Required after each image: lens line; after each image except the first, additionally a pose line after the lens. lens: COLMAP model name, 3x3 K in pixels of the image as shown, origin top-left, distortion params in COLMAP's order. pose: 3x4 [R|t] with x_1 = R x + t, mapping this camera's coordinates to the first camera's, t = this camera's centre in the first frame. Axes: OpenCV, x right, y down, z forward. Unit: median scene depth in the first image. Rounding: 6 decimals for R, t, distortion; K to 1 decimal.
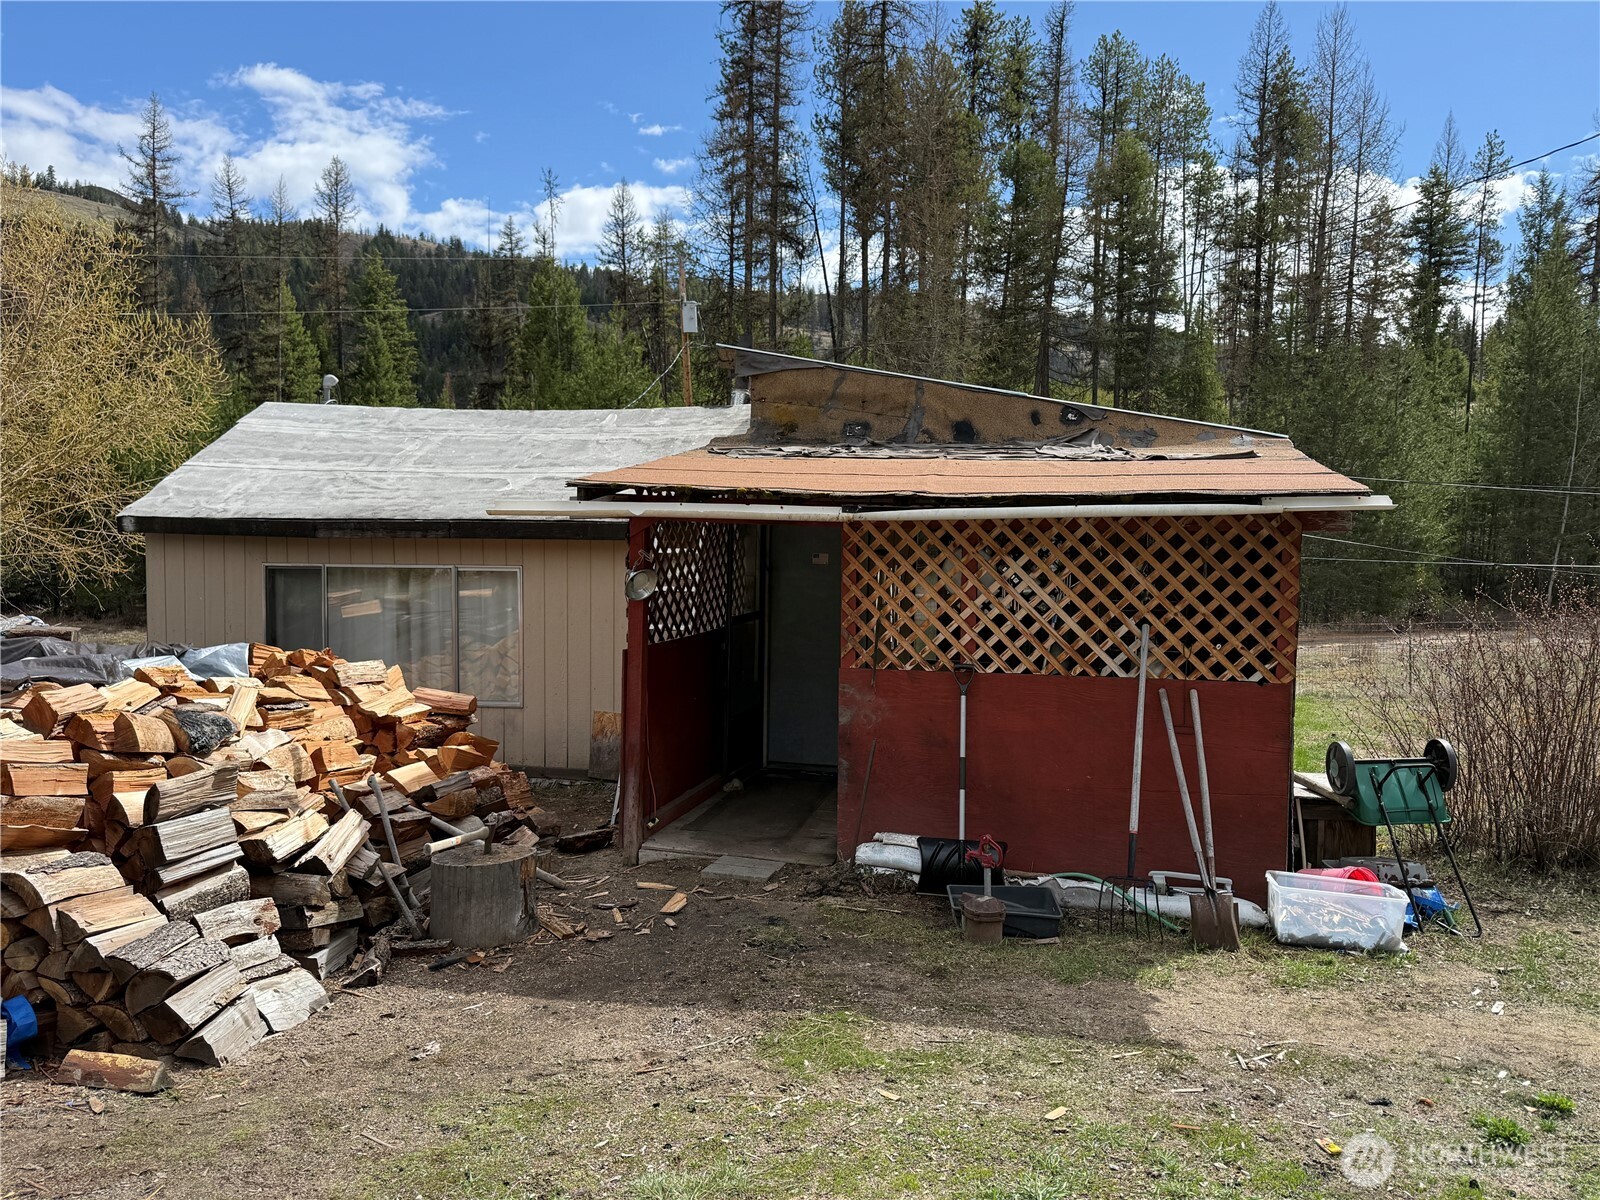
lens RADIAL K [[1224.6, 0, 800.0], [0, 1224.6, 600.0], [0, 0, 1]] dist [-0.014784, -0.004816]
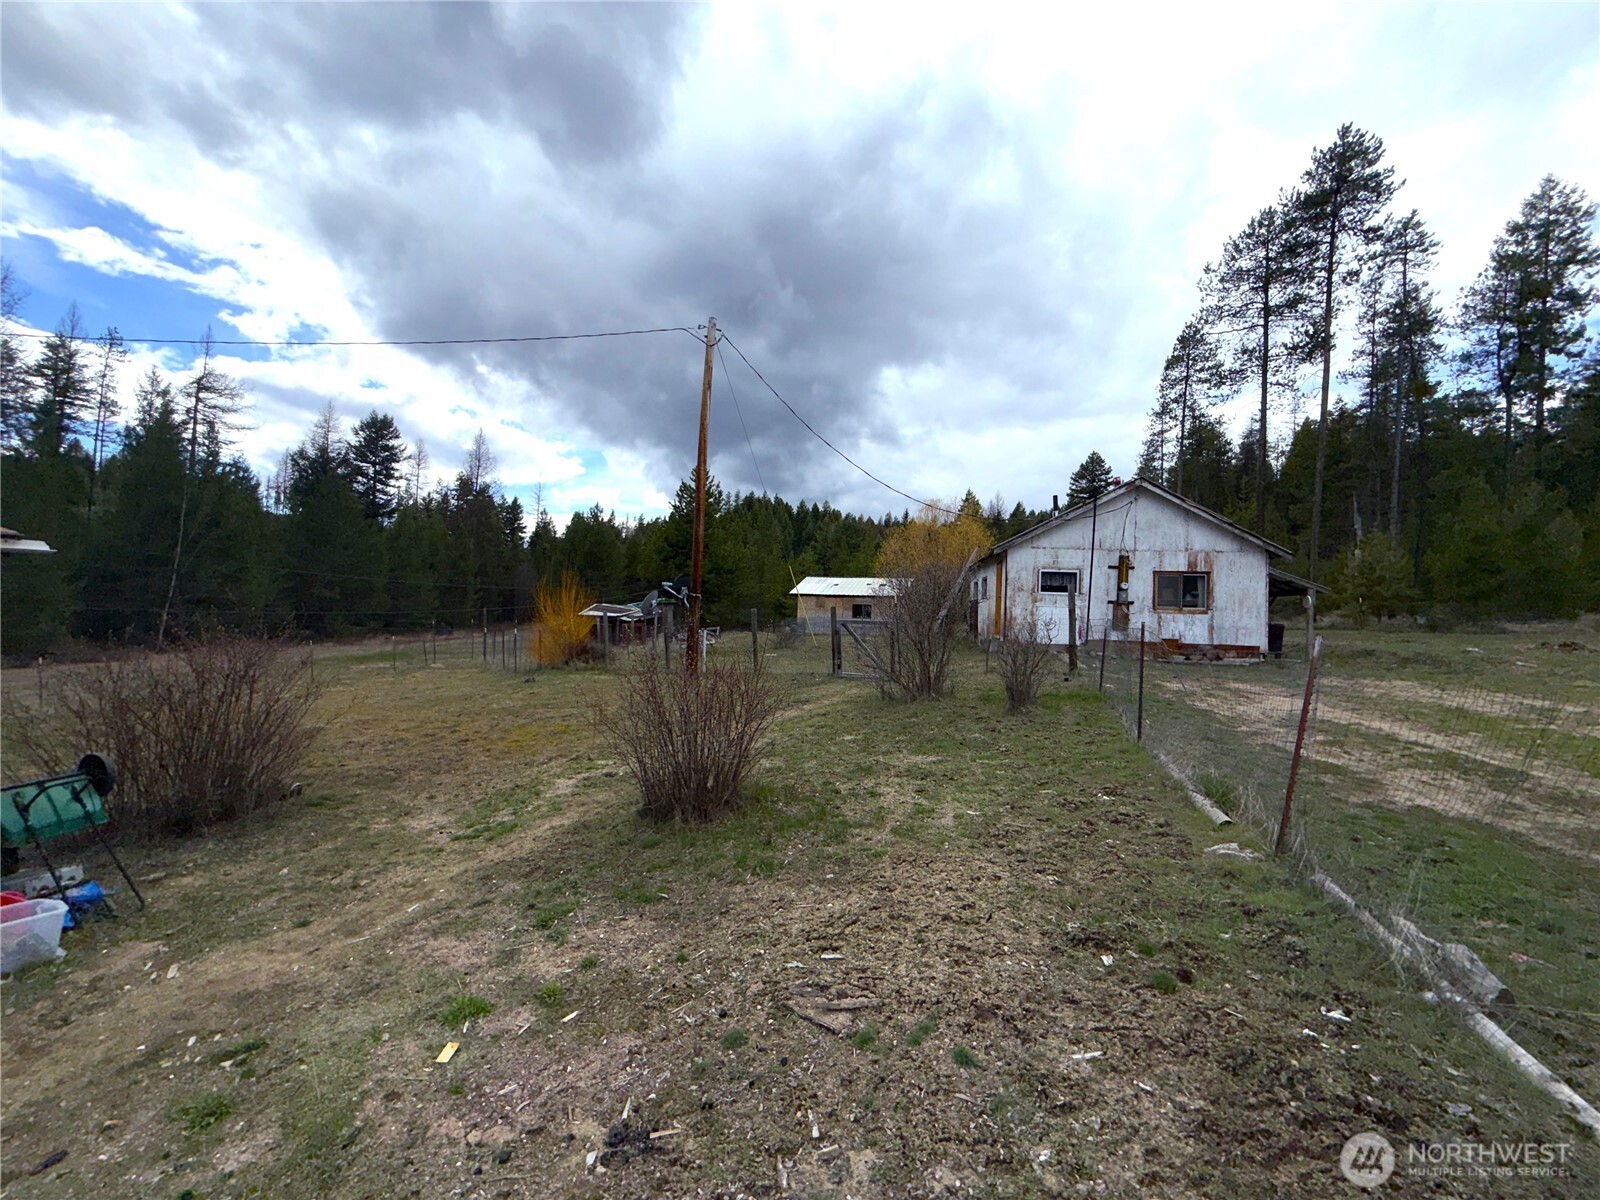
lens RADIAL K [[634.7, 0, 800.0], [0, 634.7, 600.0], [0, 0, 1]] dist [0.000502, -0.000165]
pose [[0.224595, 0.022862, 0.974184, 0.057945], [0.028953, 0.999127, -0.030122, 0.002256], [-0.974022, 0.034971, 0.223736, 0.152205]]
